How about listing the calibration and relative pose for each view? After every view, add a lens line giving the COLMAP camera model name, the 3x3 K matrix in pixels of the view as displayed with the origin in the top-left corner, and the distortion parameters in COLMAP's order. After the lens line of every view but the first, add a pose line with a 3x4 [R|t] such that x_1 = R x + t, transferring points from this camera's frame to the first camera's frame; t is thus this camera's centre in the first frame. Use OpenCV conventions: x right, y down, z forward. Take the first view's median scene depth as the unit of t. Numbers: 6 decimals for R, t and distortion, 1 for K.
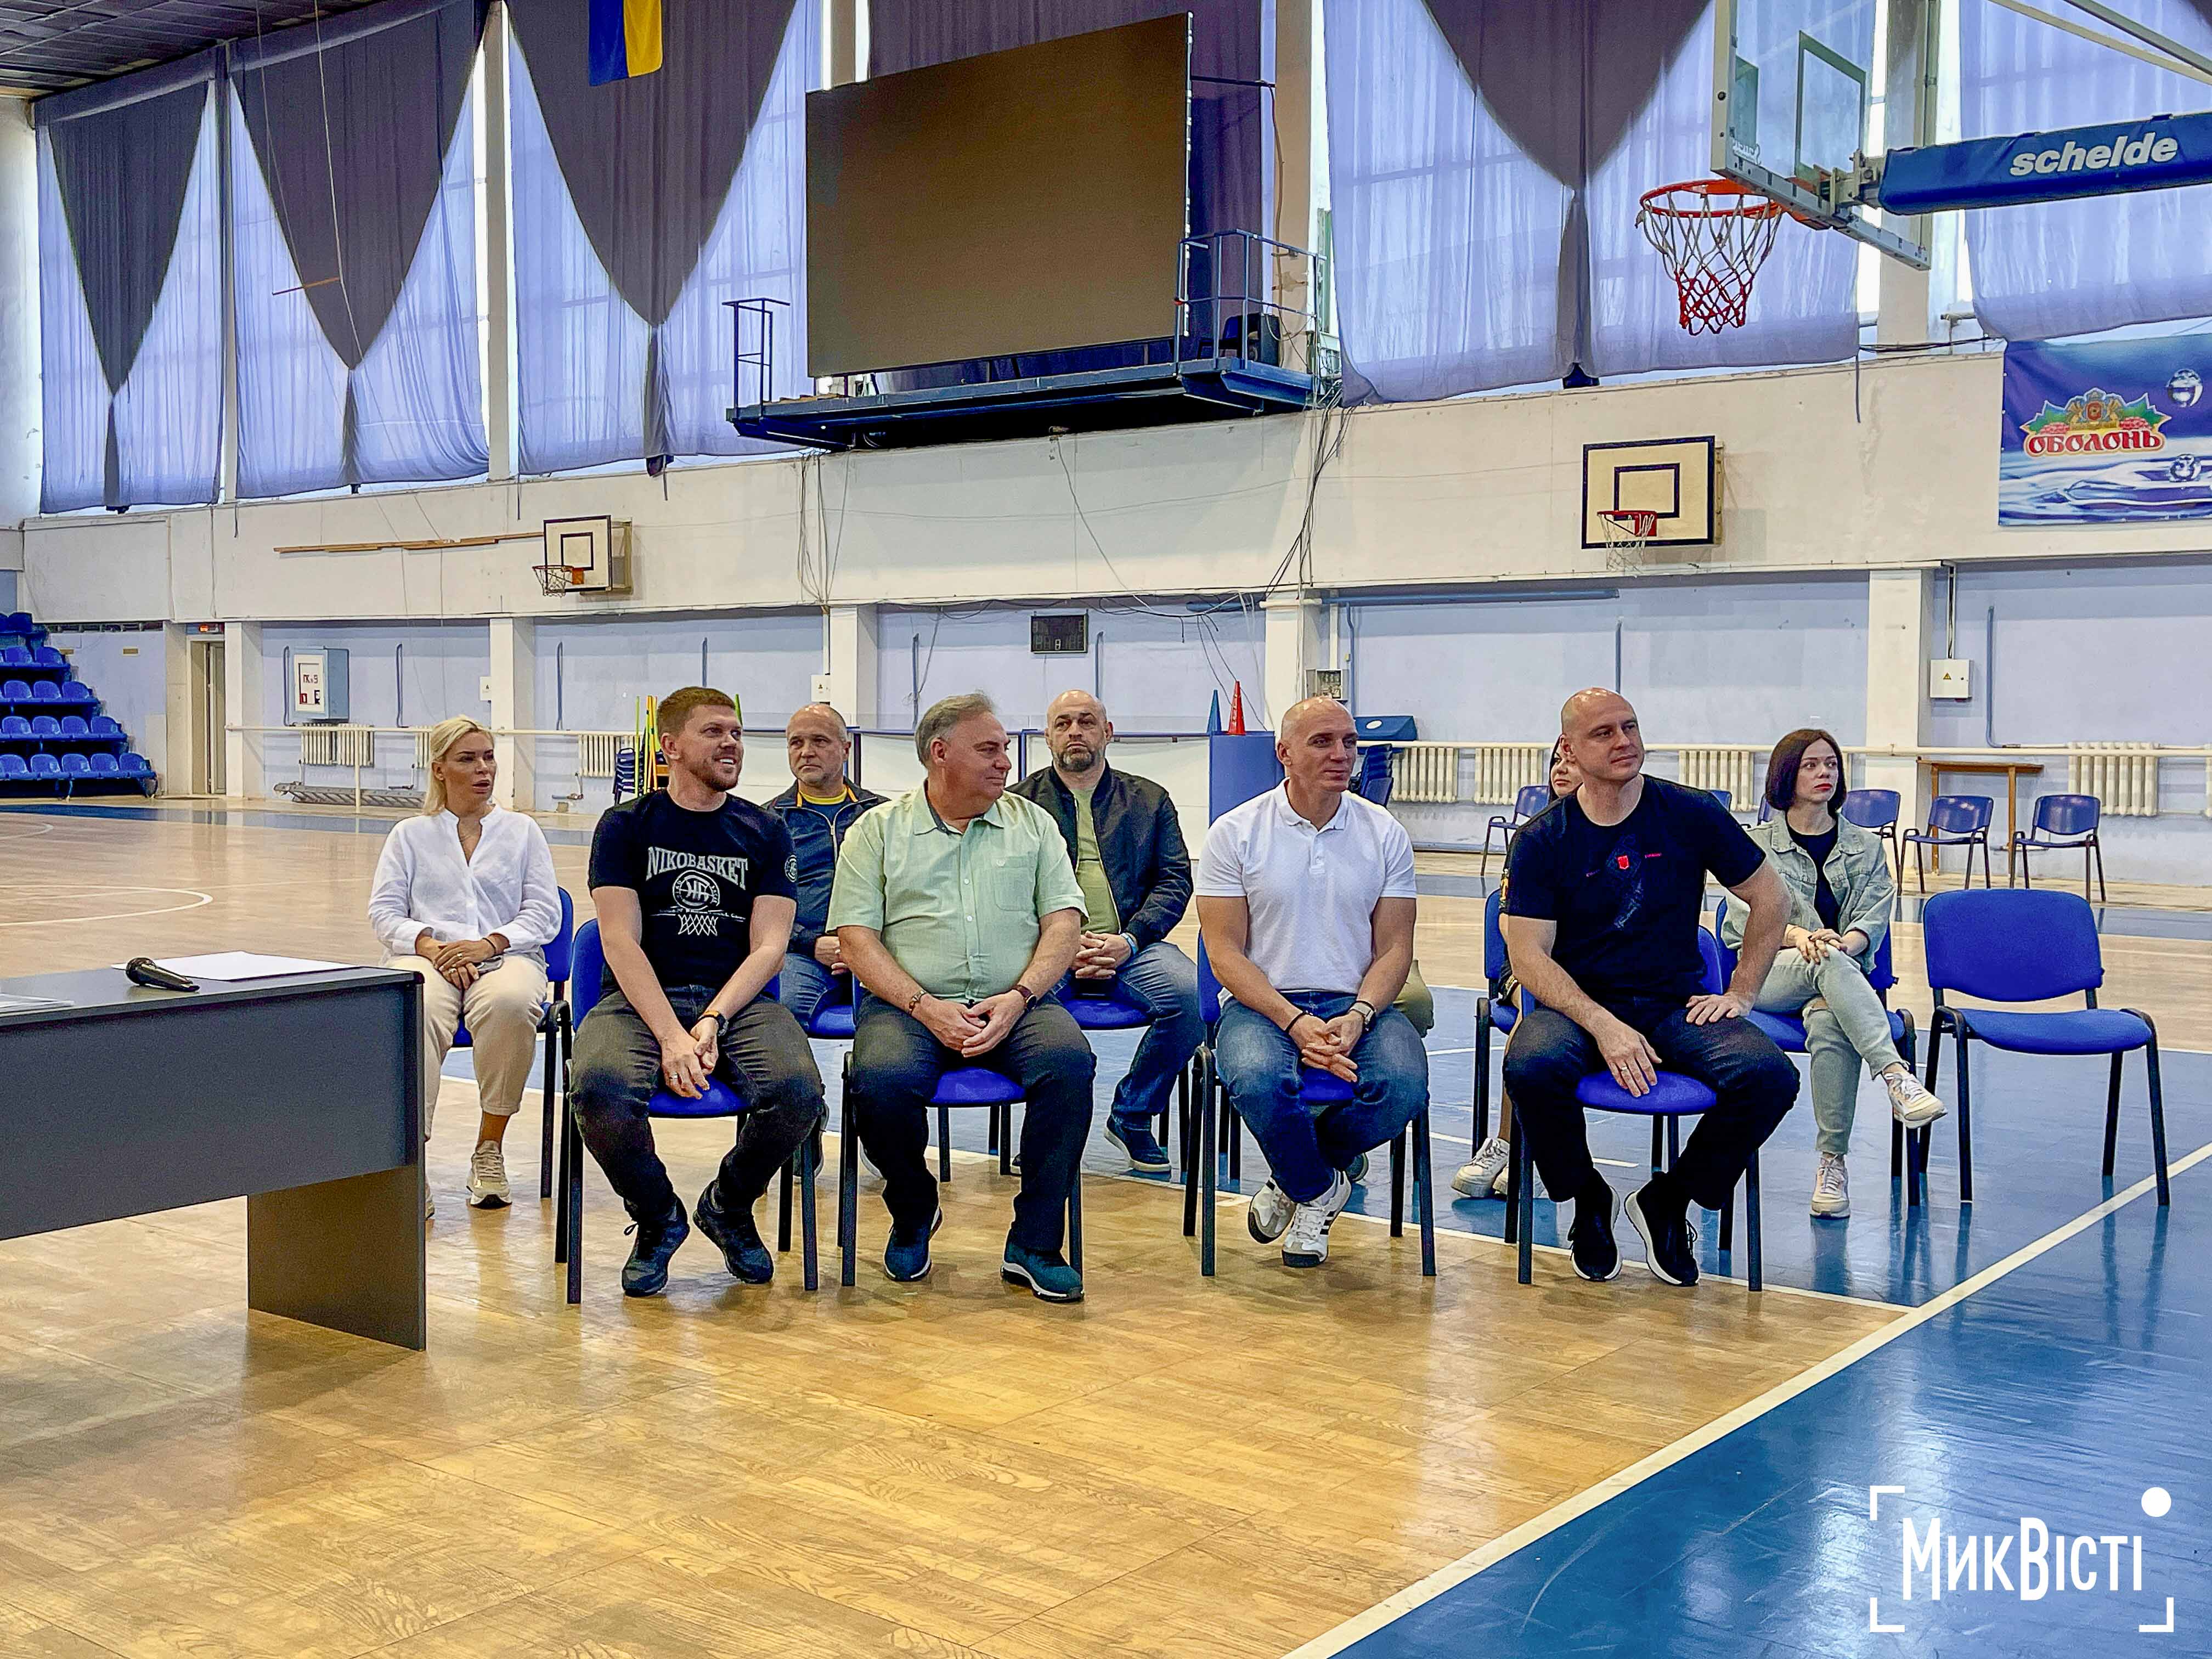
lens RADIAL K [[2356.9, 0, 1101.2], [0, 2356.9, 864.3], [0, 0, 1]] dist [0.043704, -0.051202]
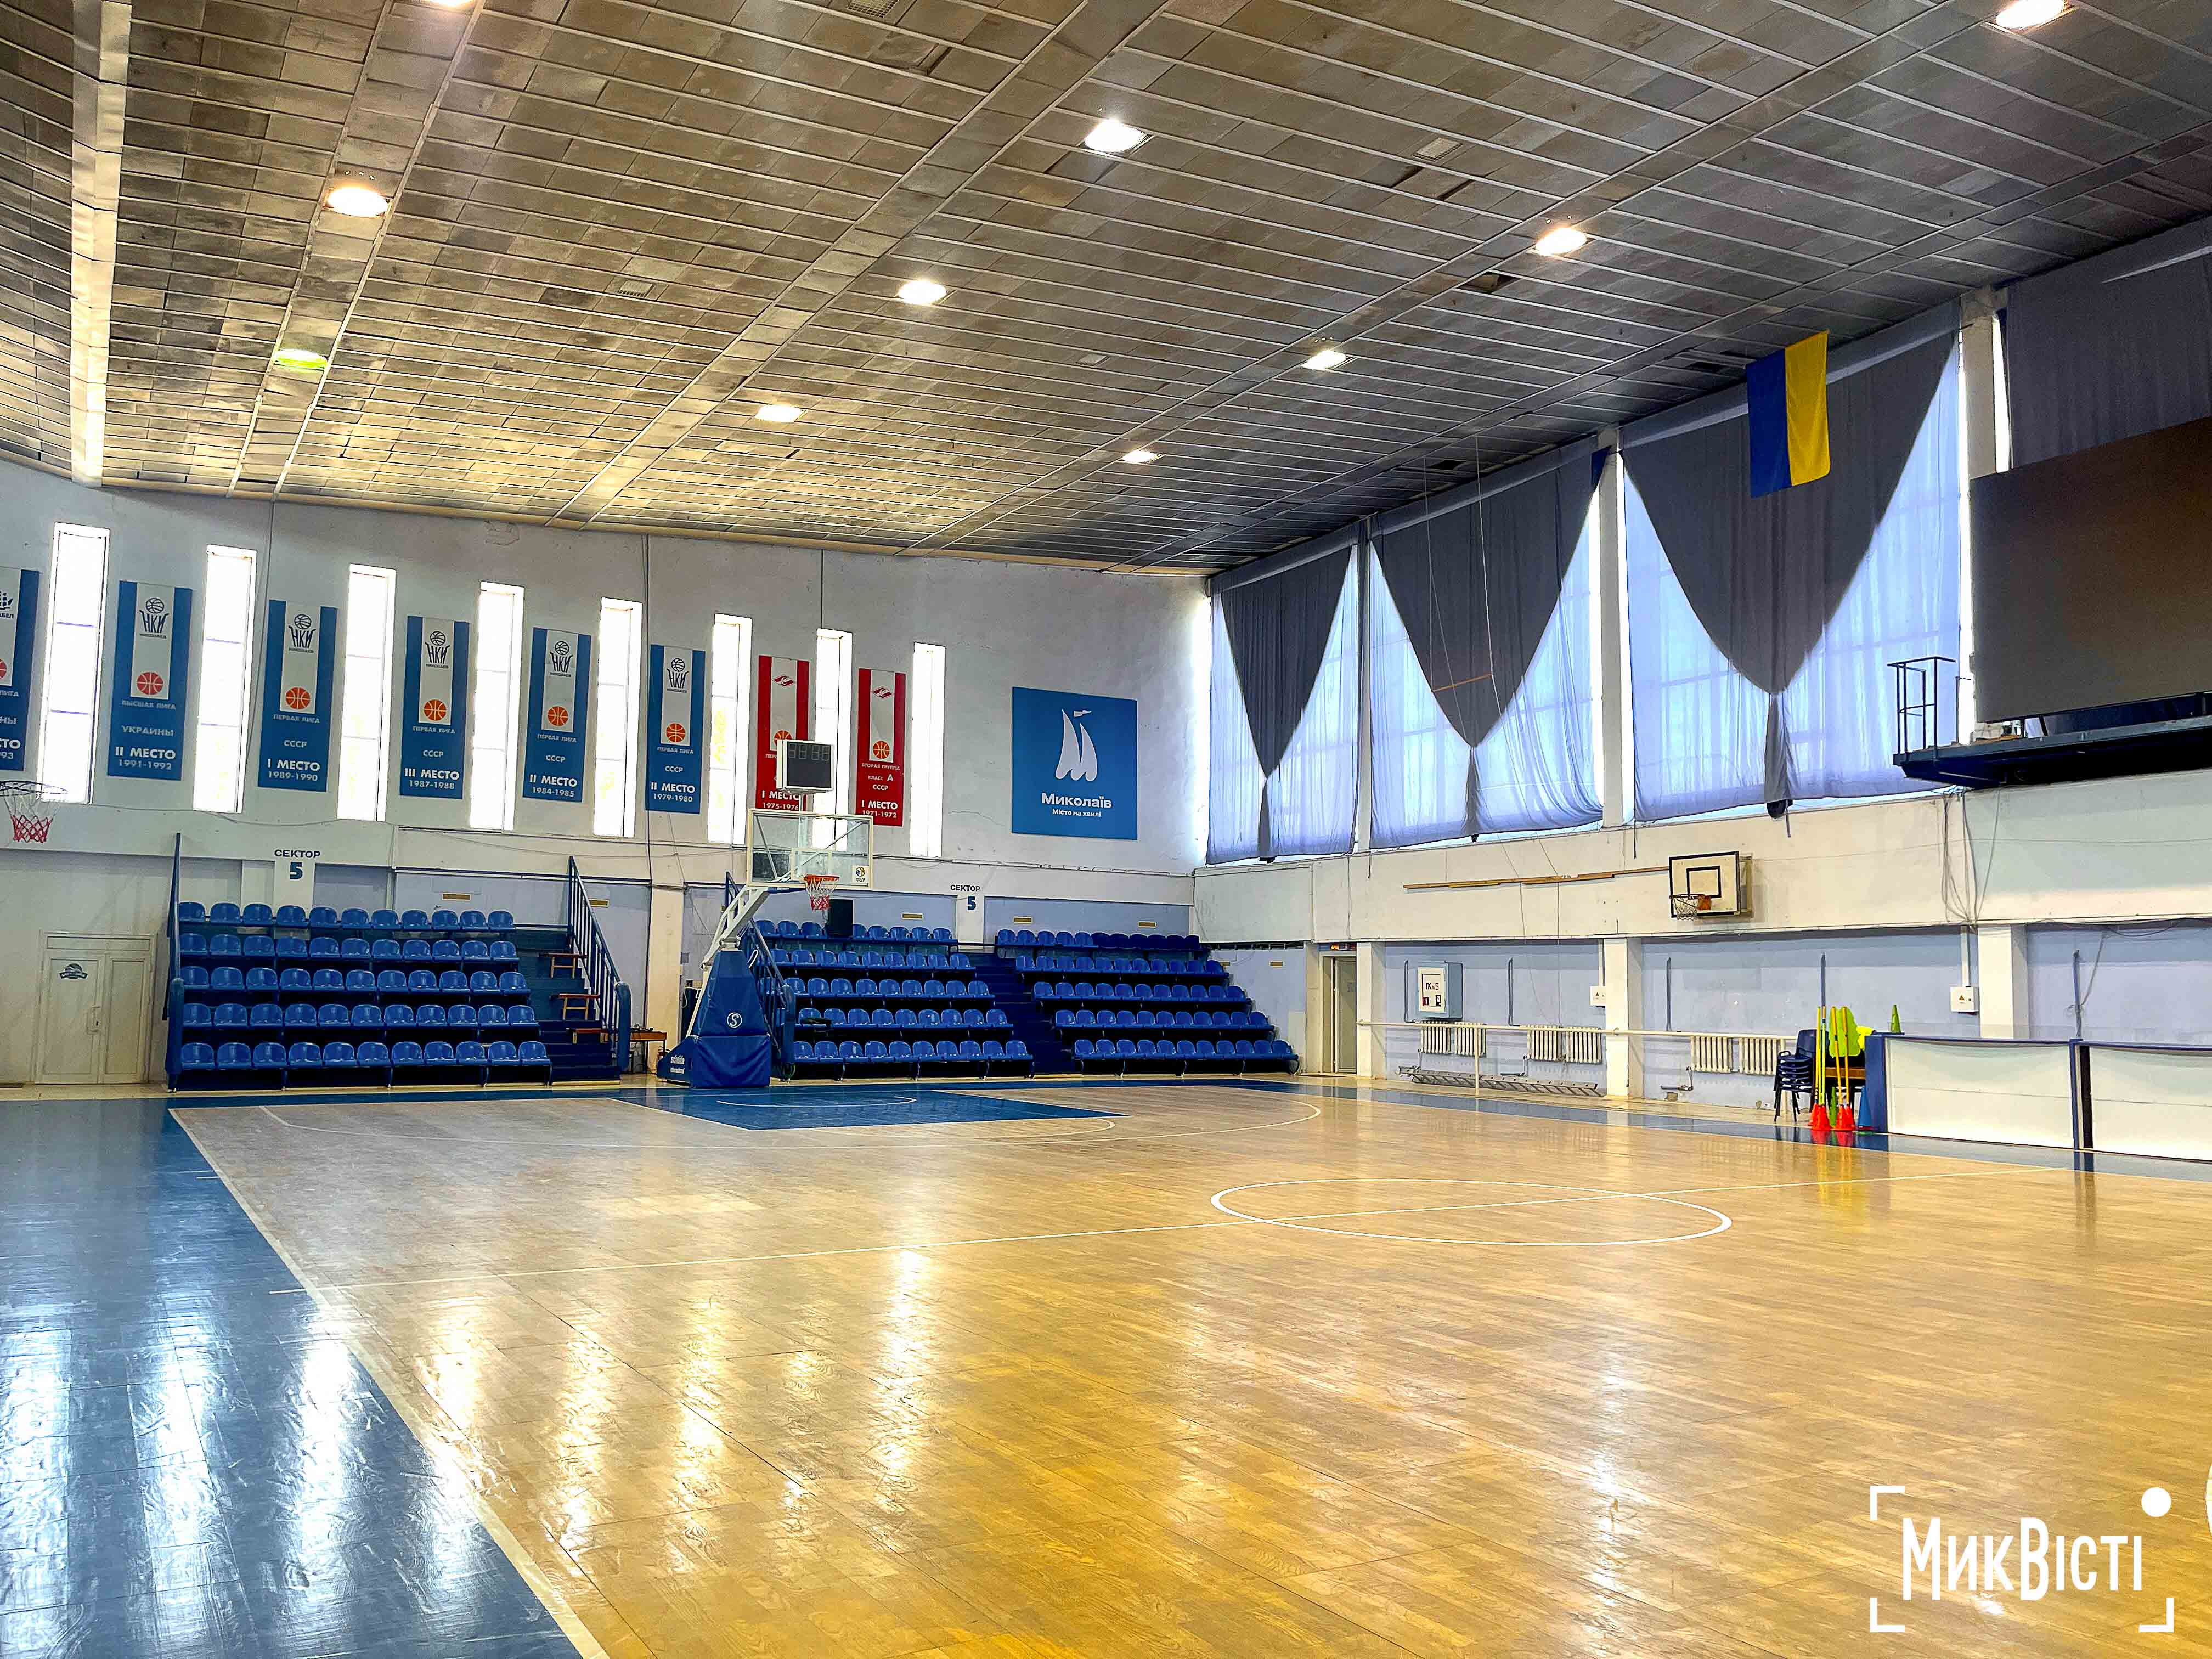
lens RADIAL K [[1650.4, 0, 1099.6], [0, 1650.4, 854.7], [0, 0, 1]] dist [0.076330, -0.109053]
pose [[0.932451, -0.025181, -0.360418, -0.225959], [-0.029434, 0.988958, -0.145242, -0.017127], [0.360096, 0.146039, 0.921414, 0.129646]]
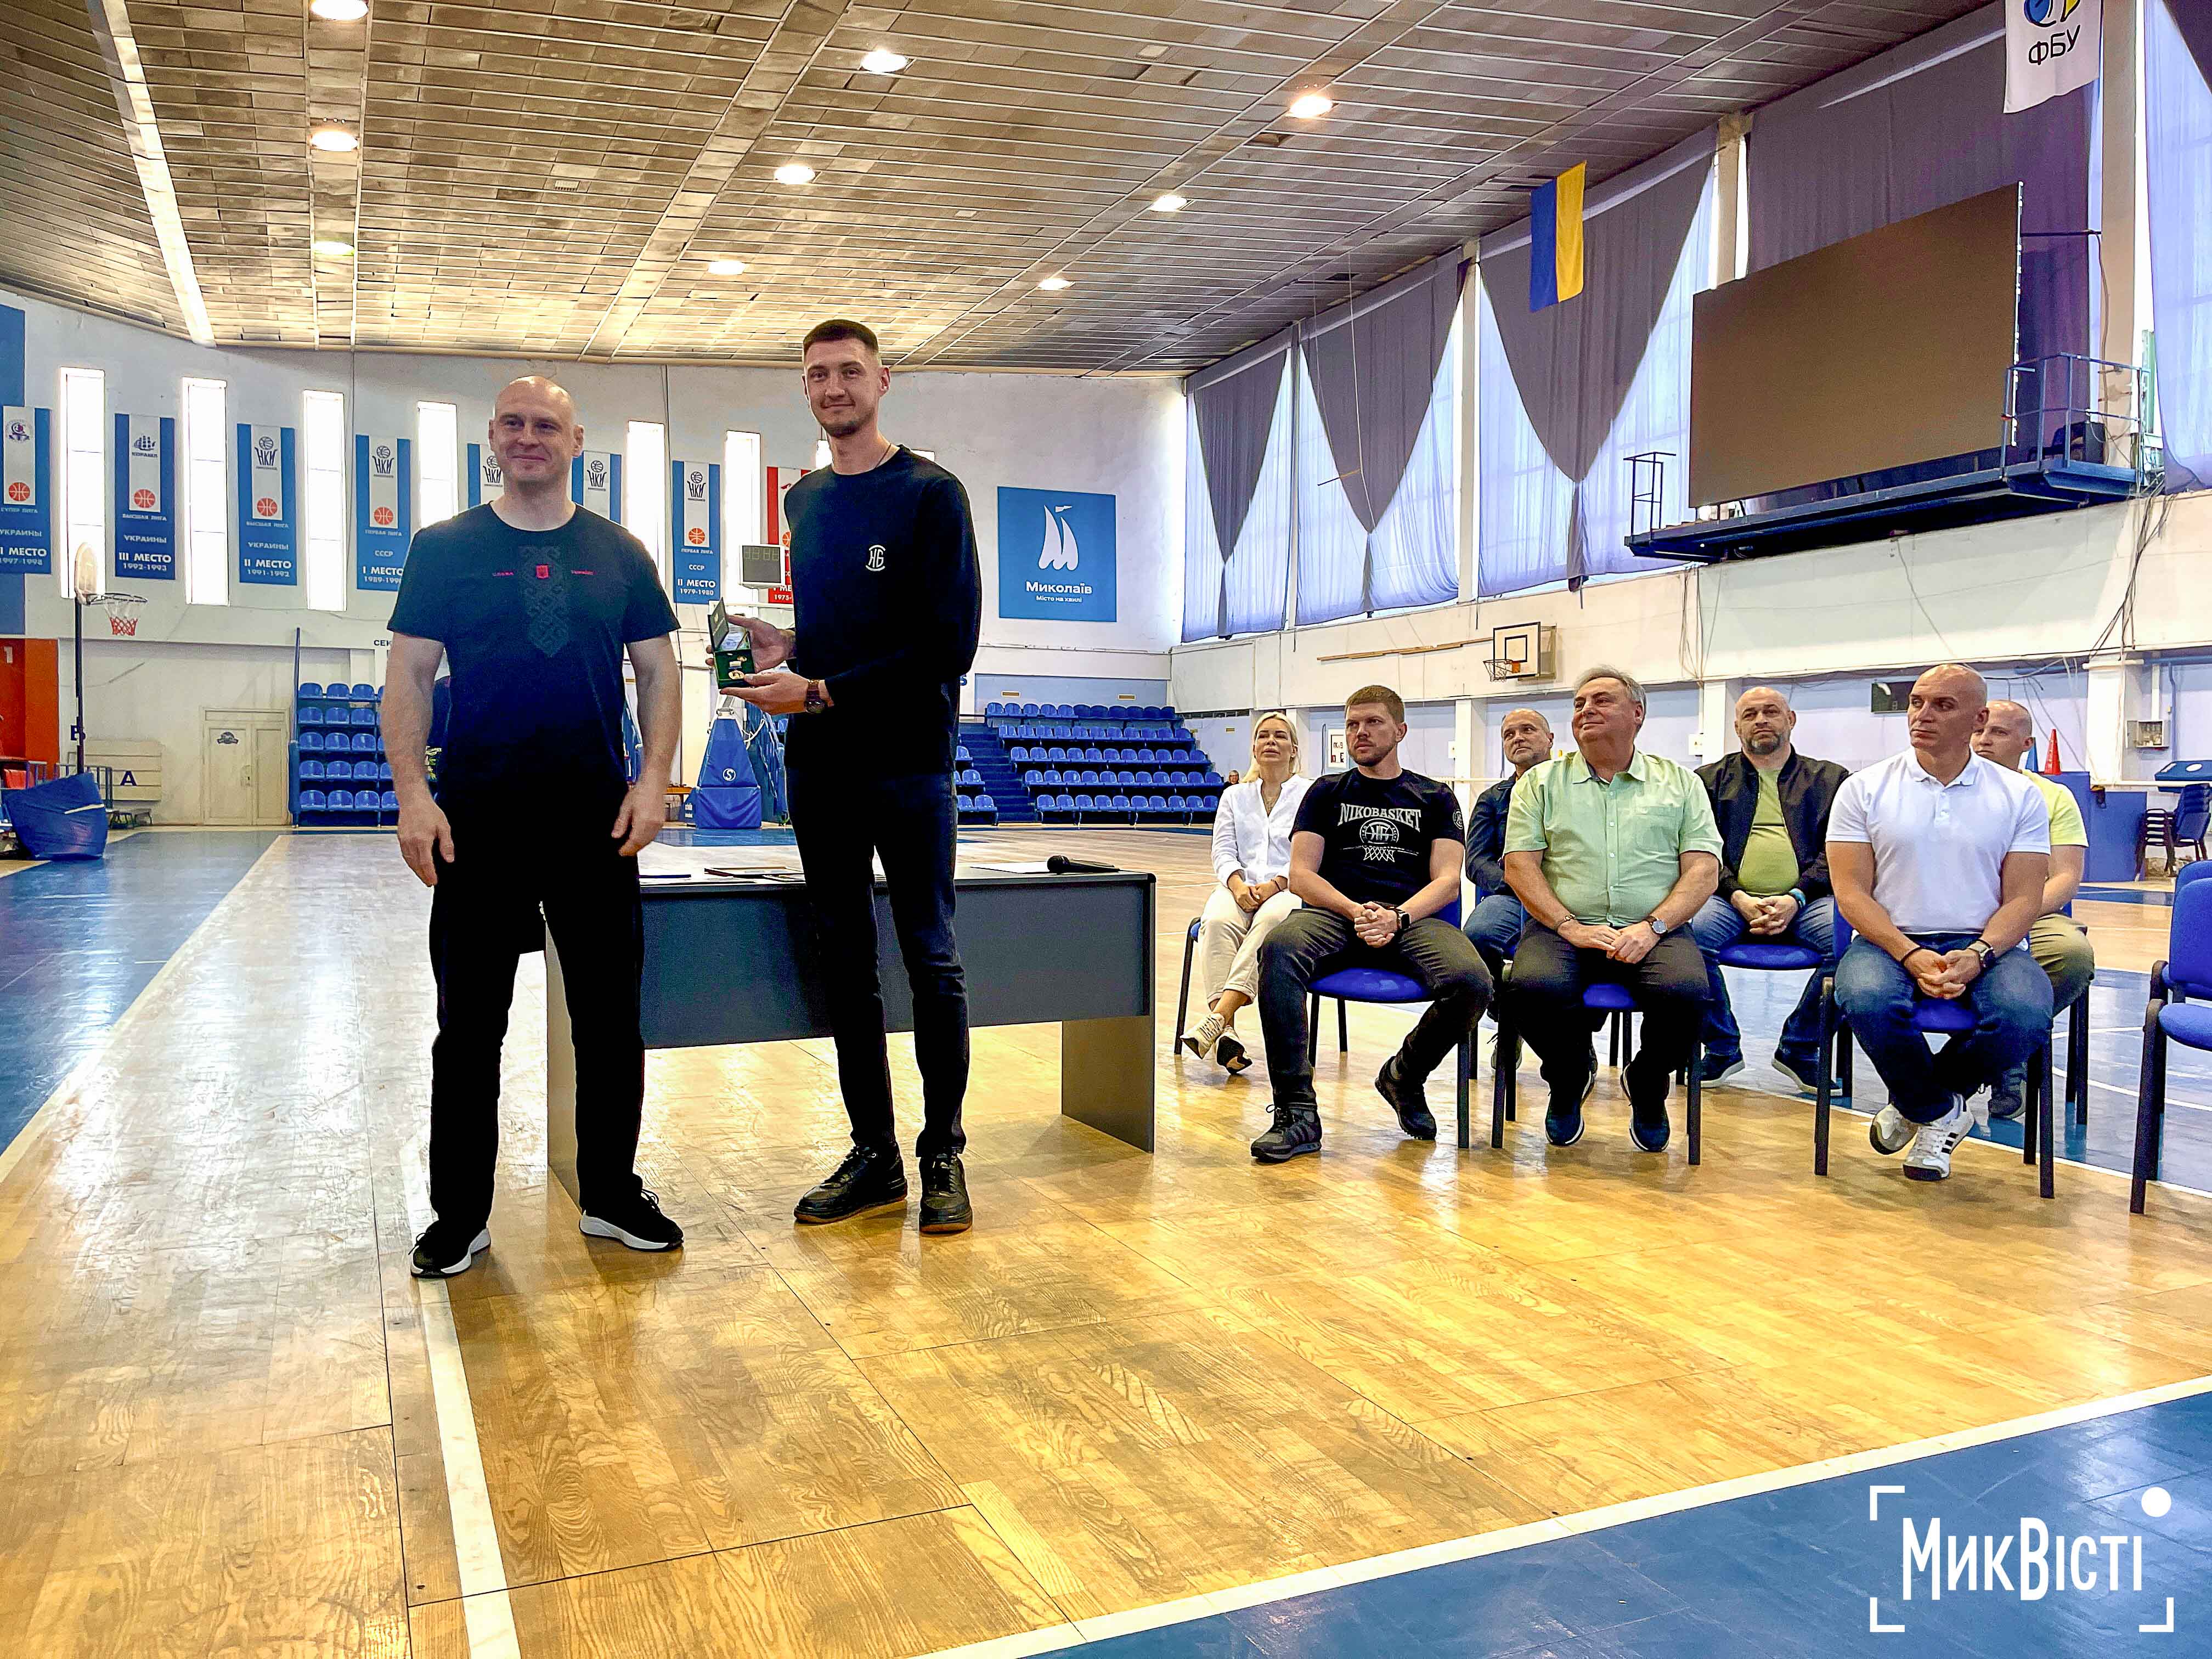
lens RADIAL K [[1650.4, 0, 1099.6], [0, 1650.4, 854.7], [0, 0, 1]] dist [0.076330, -0.109053]
pose [[0.883449, 0.020659, -0.468072, 0.024358], [-0.029705, 0.999487, -0.011953, 0.008618], [0.467585, 0.024464, 0.883609, 0.026354]]
